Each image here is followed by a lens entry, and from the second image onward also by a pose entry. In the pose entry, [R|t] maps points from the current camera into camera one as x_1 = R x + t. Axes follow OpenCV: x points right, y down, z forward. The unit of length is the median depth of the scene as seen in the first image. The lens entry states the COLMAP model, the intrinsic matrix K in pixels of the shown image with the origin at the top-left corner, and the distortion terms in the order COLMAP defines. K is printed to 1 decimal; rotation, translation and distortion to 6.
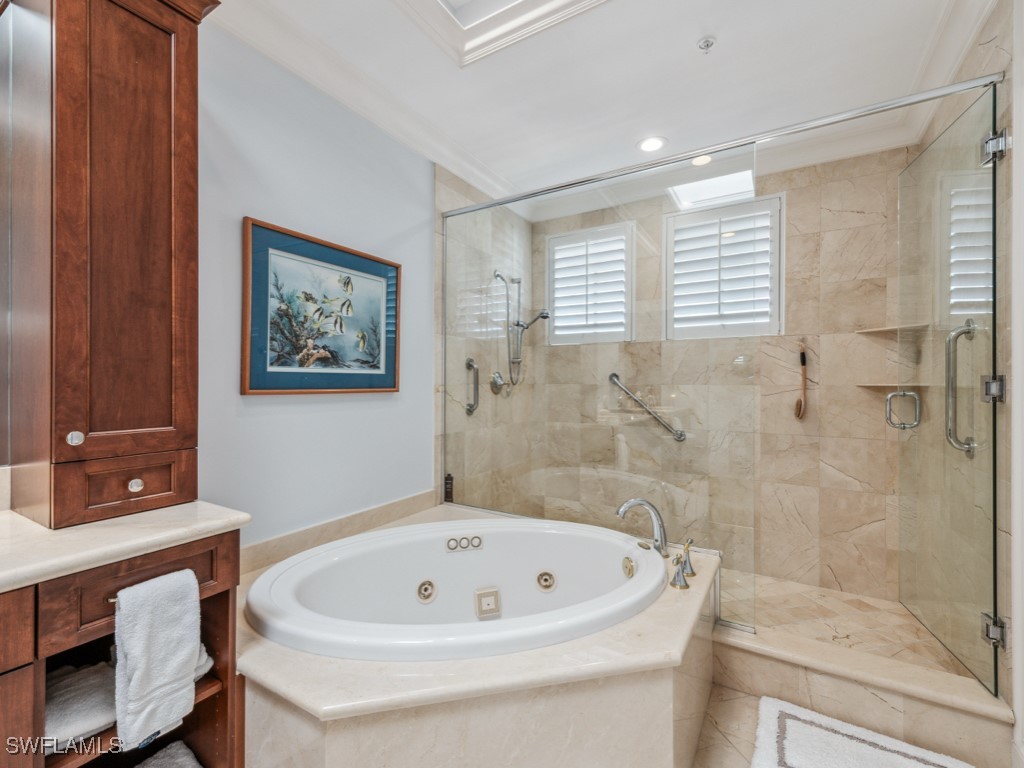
lens RADIAL K [[452.1, 0, 504.2], [0, 452.1, 387.9], [0, 0, 1]] dist [0.004264, -0.000697]
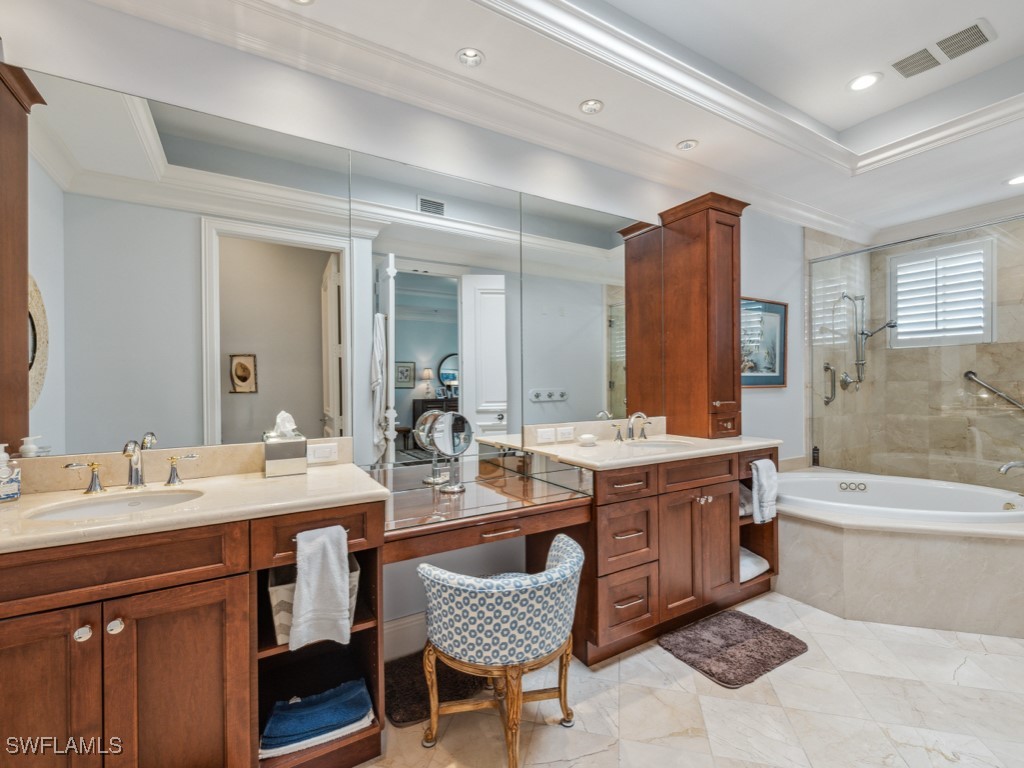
lens RADIAL K [[452.1, 0, 504.2], [0, 452.1, 387.9], [0, 0, 1]] dist [0.004264, -0.000697]
pose [[0.881486, -0.006079, -0.472171, -0.259027], [0.005186, 0.999981, -0.003192, 0.007781], [0.472182, 0.000365, 0.881501, -0.576895]]
